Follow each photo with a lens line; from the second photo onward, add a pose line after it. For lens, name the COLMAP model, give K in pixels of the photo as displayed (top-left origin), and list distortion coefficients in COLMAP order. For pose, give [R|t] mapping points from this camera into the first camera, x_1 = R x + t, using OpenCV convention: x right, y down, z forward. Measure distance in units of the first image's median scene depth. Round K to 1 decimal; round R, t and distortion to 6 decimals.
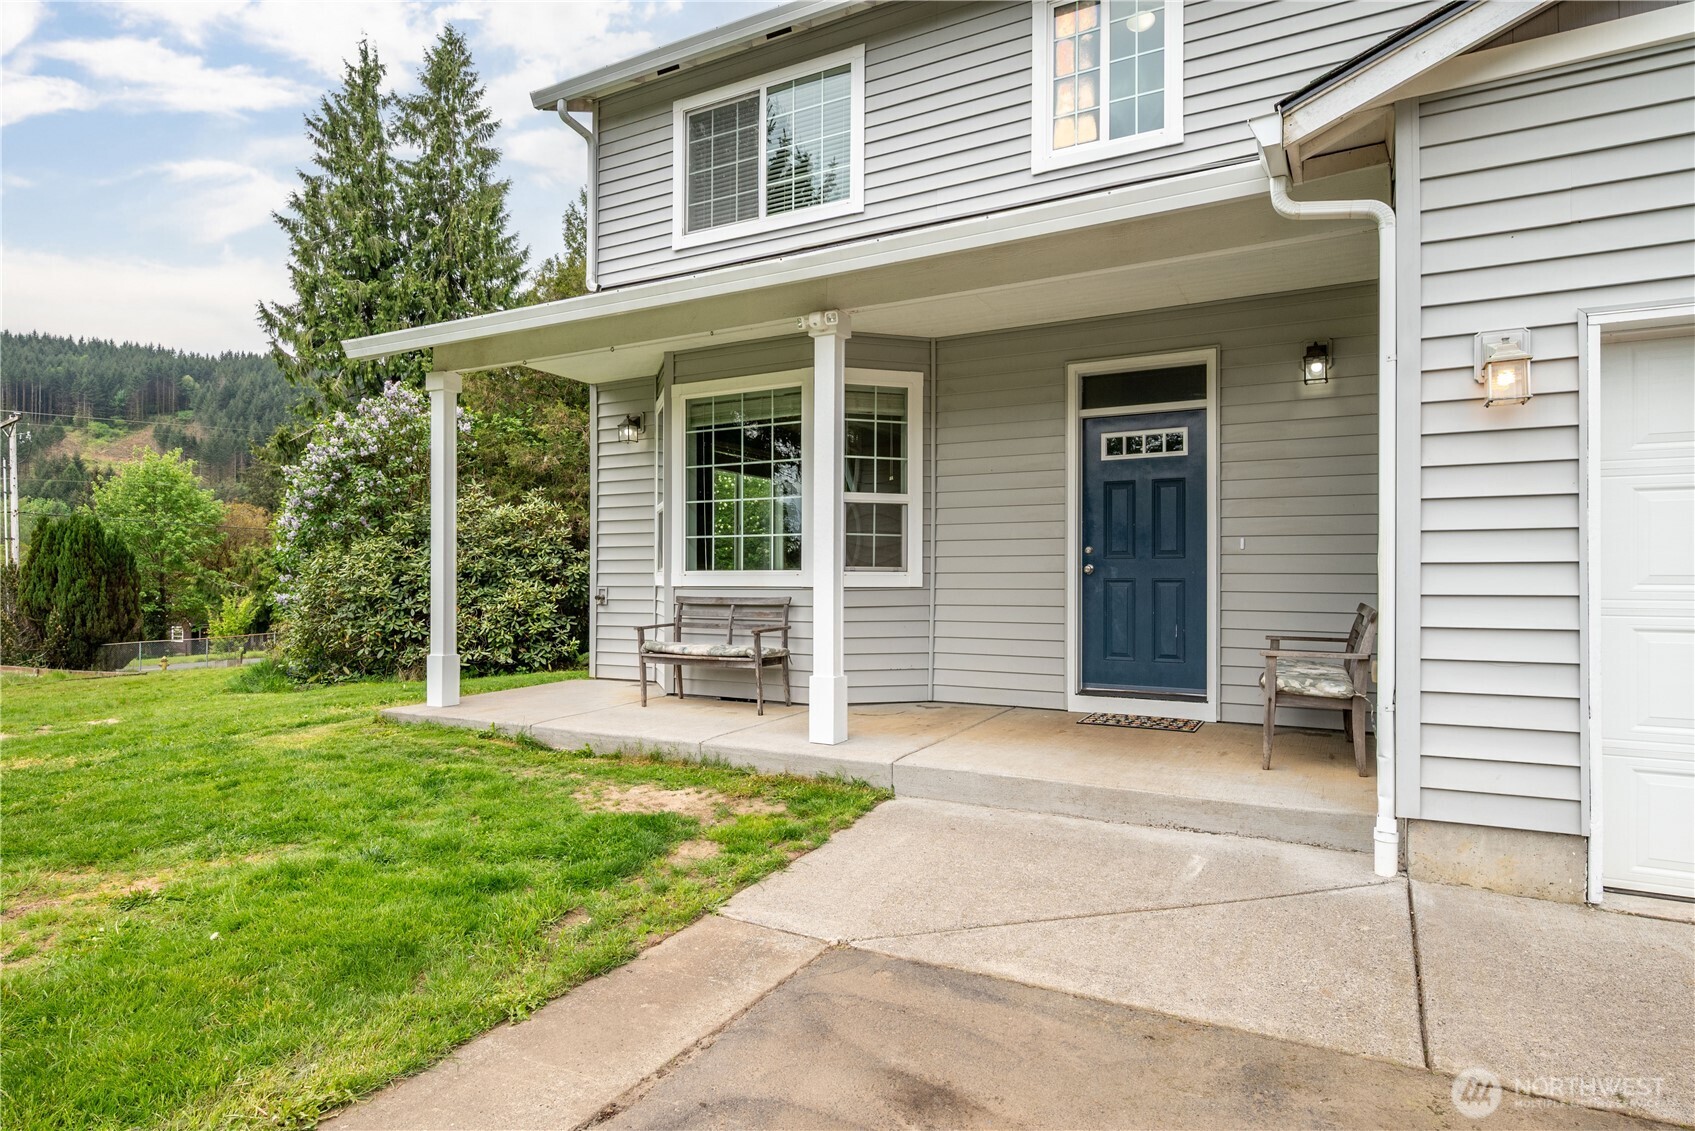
lens RADIAL K [[932.0, 0, 841.2], [0, 932.0, 579.2], [0, 0, 1]] dist [-0.000643, -0.000219]
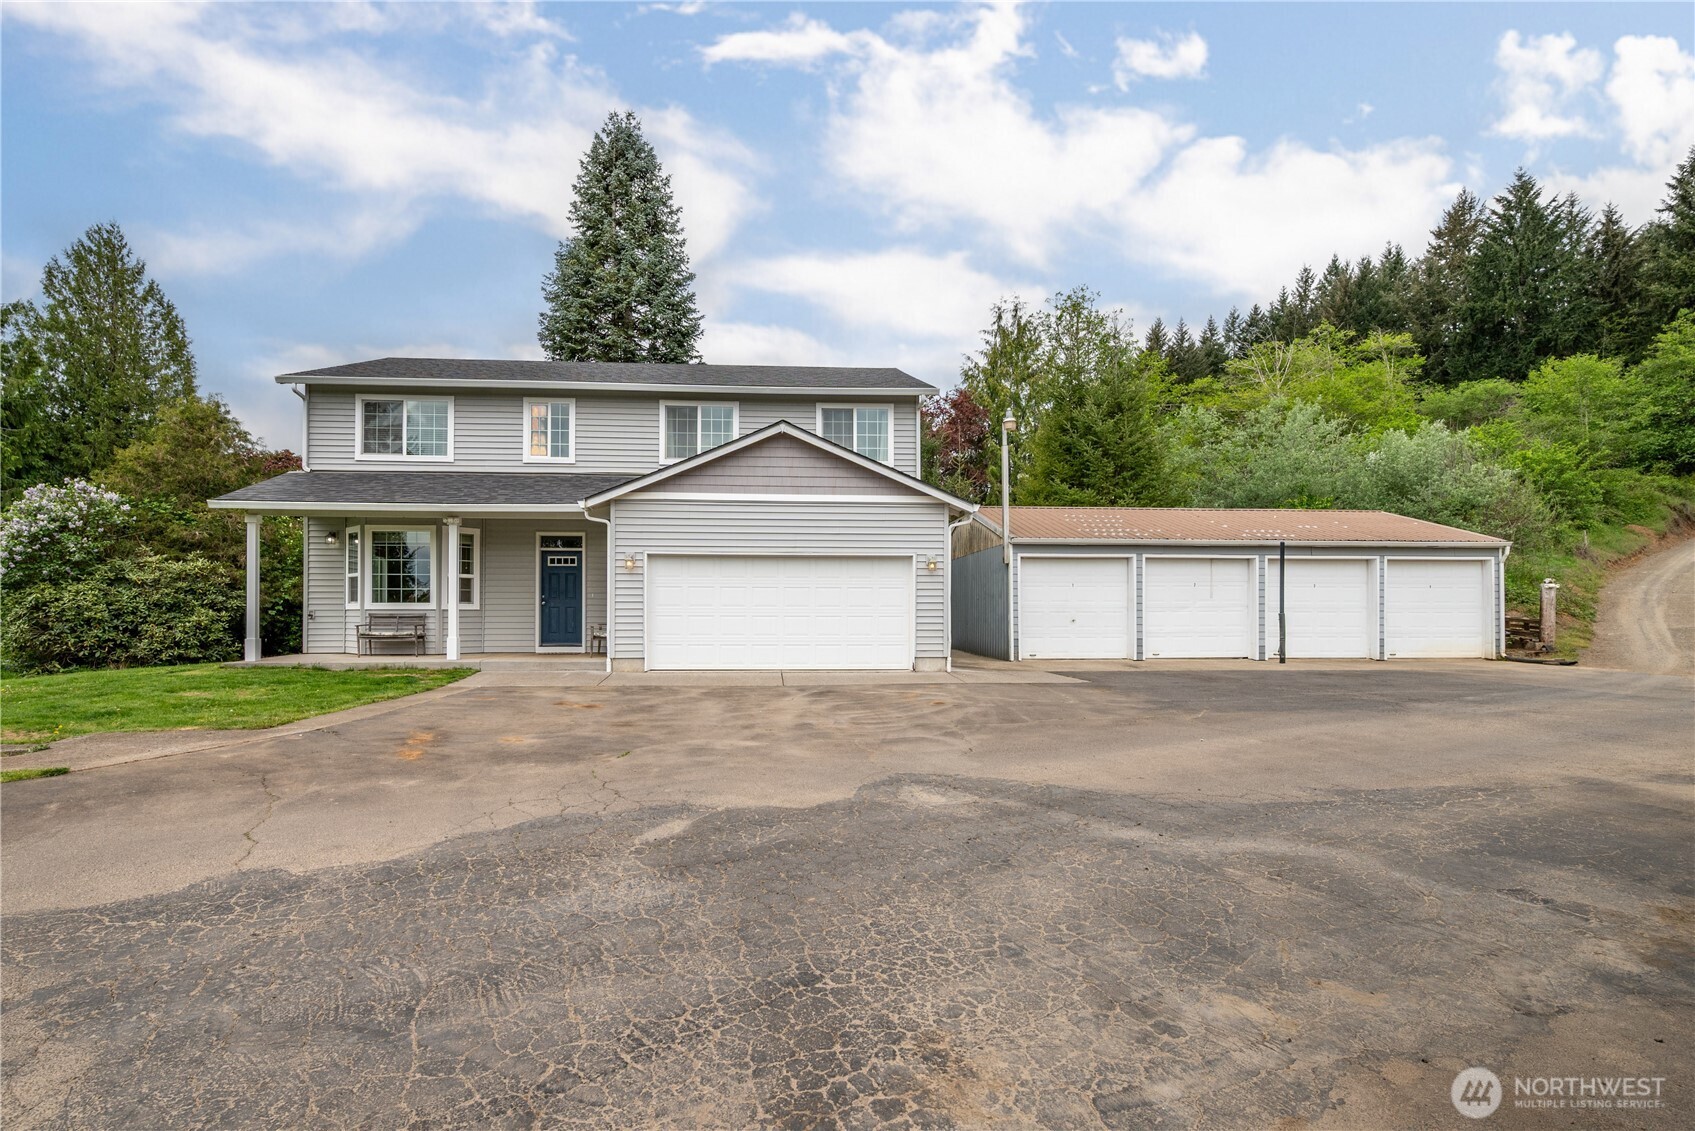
lens RADIAL K [[771.7, 0, 803.0], [0, 771.7, 612.7], [0, 0, 1]] dist [-0.000455, 0.000611]
pose [[0.842517, 0.002417, 0.538664, -0.323383], [0.000448, 0.999986, -0.005188, 0.029165], [-0.538669, 0.004612, 0.842505, -1.360993]]
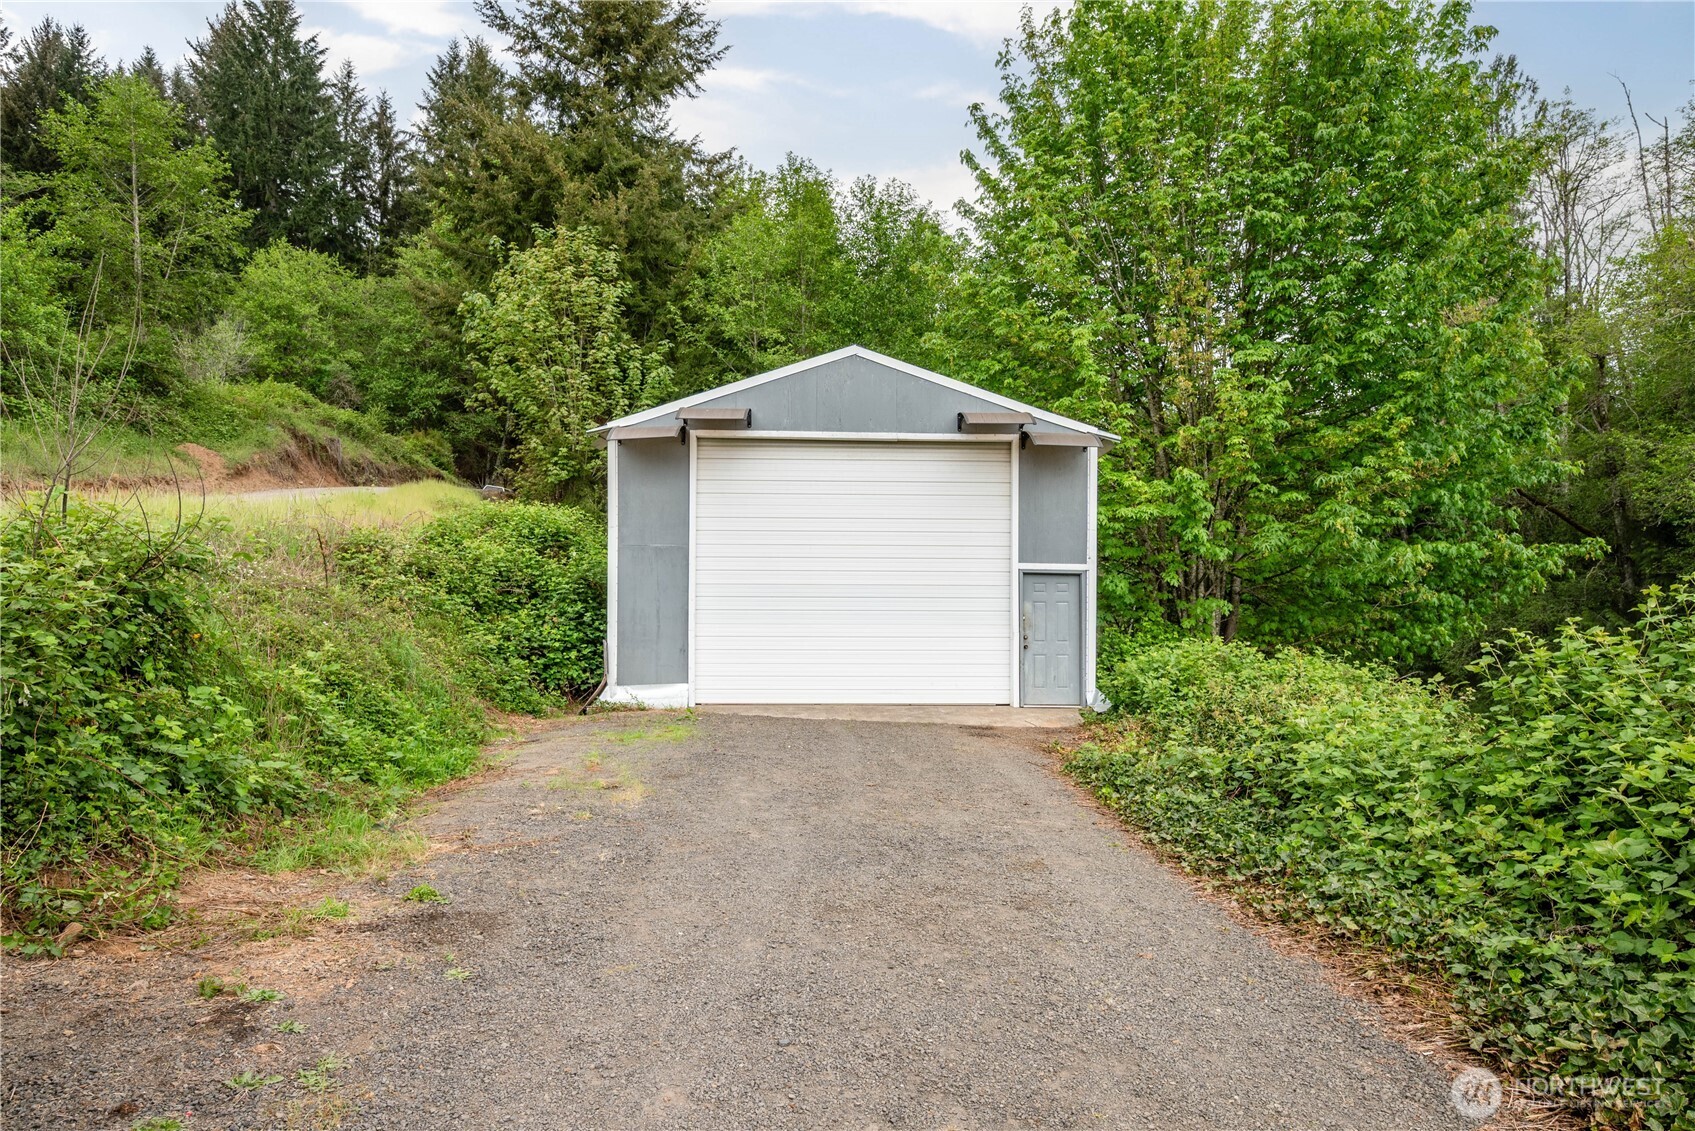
lens RADIAL K [[932.0, 0, 848.8], [0, 932.0, 570.1], [0, 0, 1]] dist [-0.000643, -0.000219]
pose [[-0.172905, 0.047059, 0.983814, 5.825246], [-0.000557, 0.998853, -0.047876, -0.036062], [-0.984938, -0.008826, -0.172681, -1.770951]]
